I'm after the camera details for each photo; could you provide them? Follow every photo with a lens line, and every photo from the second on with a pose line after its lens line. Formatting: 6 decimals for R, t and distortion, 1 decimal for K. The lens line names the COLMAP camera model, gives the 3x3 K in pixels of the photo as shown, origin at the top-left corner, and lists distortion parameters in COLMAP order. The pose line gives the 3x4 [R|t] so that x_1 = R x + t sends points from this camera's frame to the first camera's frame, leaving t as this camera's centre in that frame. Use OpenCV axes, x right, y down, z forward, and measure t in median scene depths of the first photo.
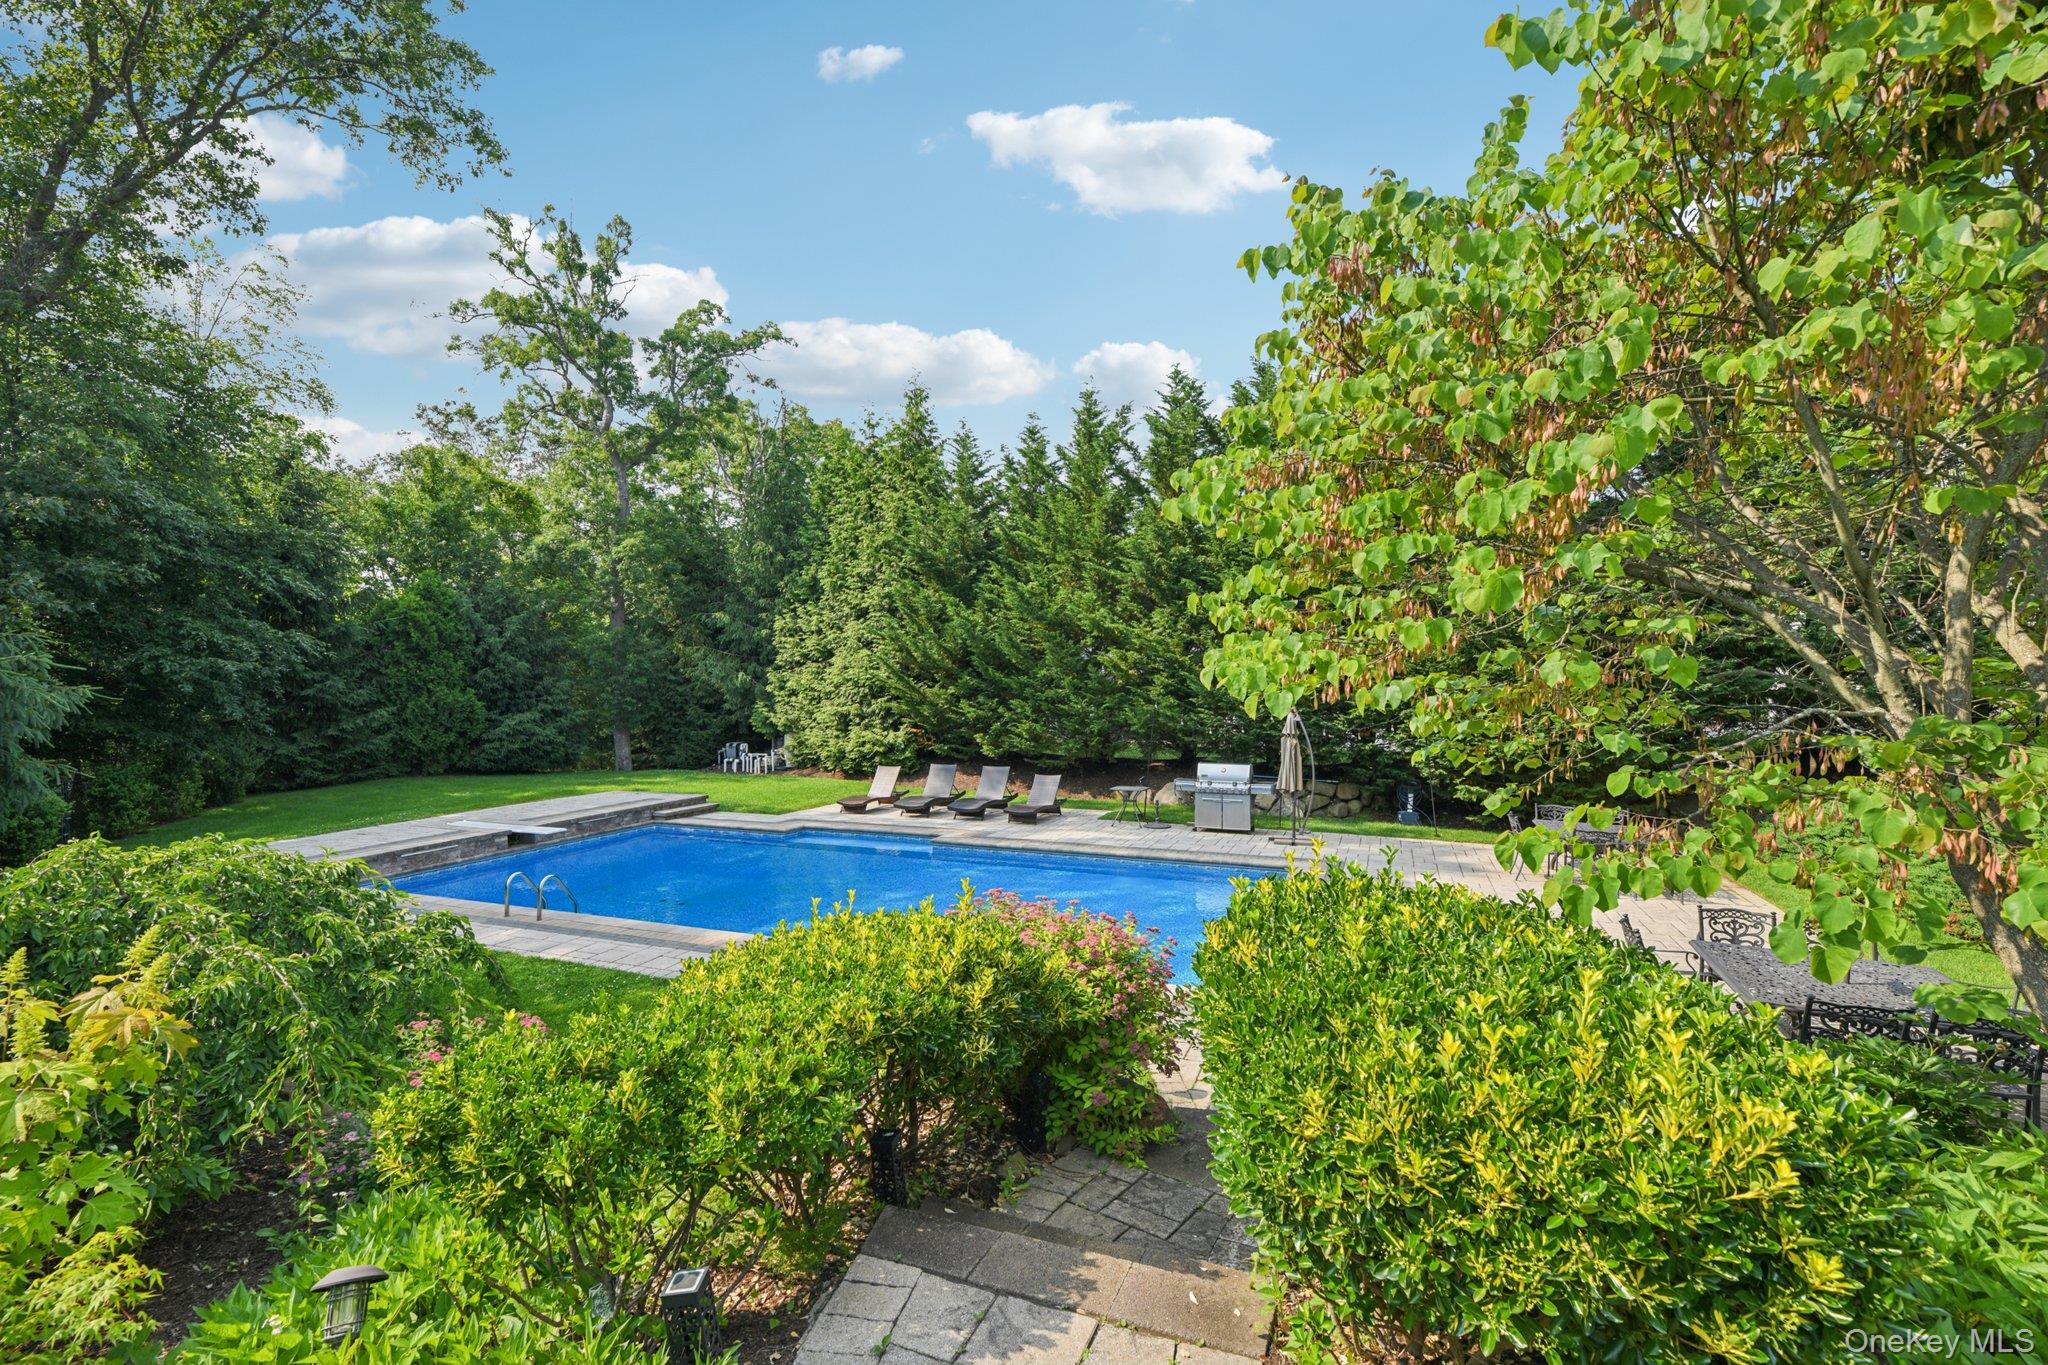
lens RADIAL K [[953.1, 0, 1025.4], [0, 953.1, 676.3], [0, 0, 1]] dist [-0.001775, 0.000424]
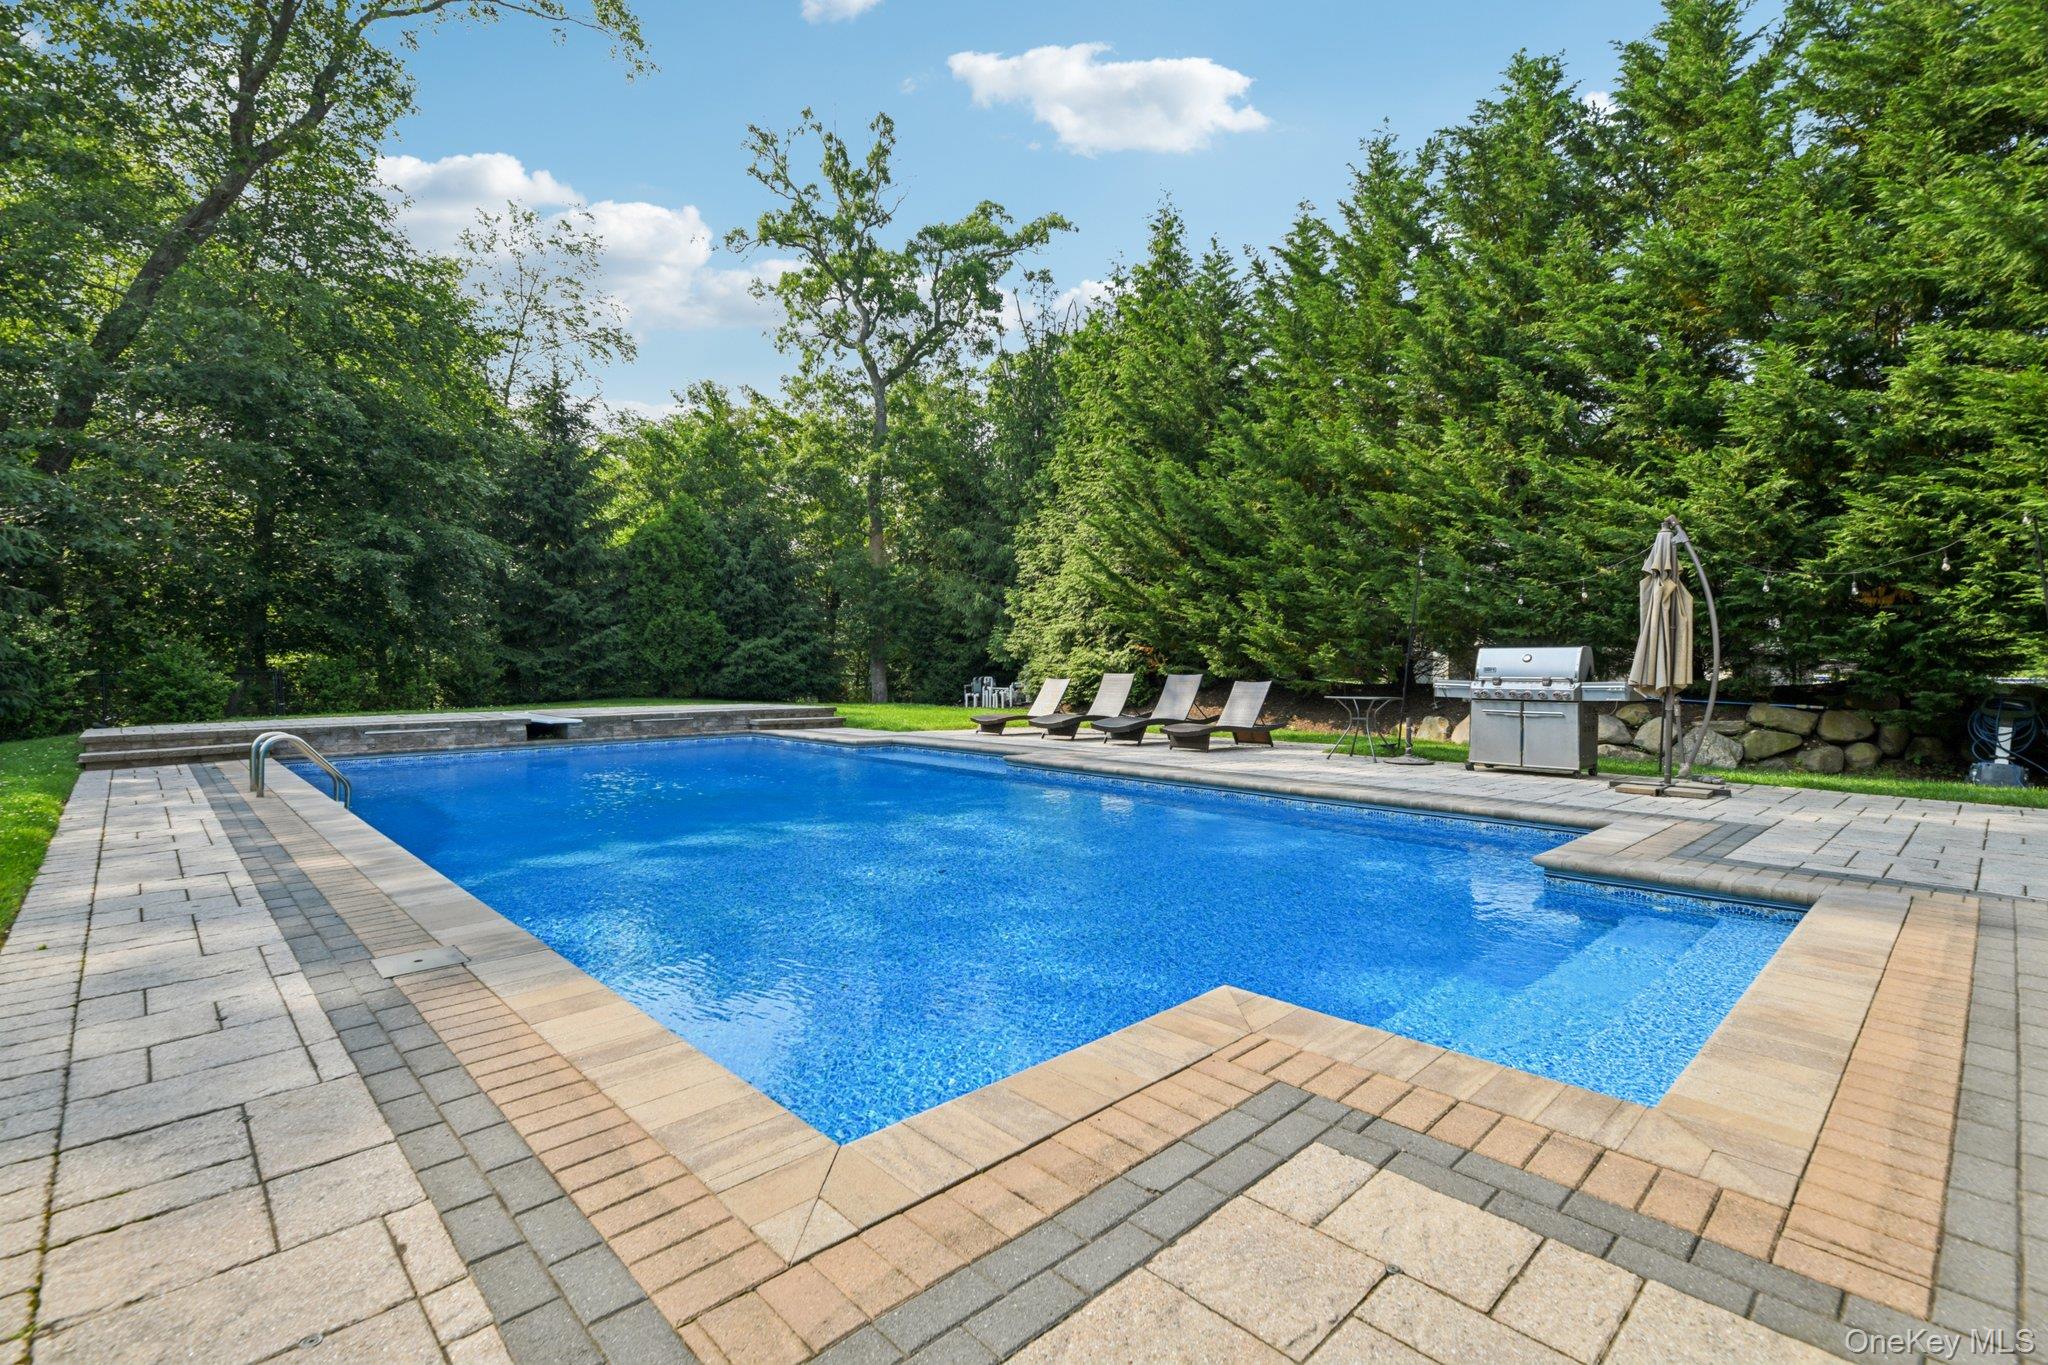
lens RADIAL K [[947.4, 0, 1016.1], [0, 947.4, 678.7], [0, 0, 1]] dist [0.010223, -0.000883]
pose [[0.905549, 0.008201, -0.424162, 0.110648], [-0.000481, 0.999832, 0.018306, 0.063719], [0.424241, -0.016373, 0.905401, 0.249020]]
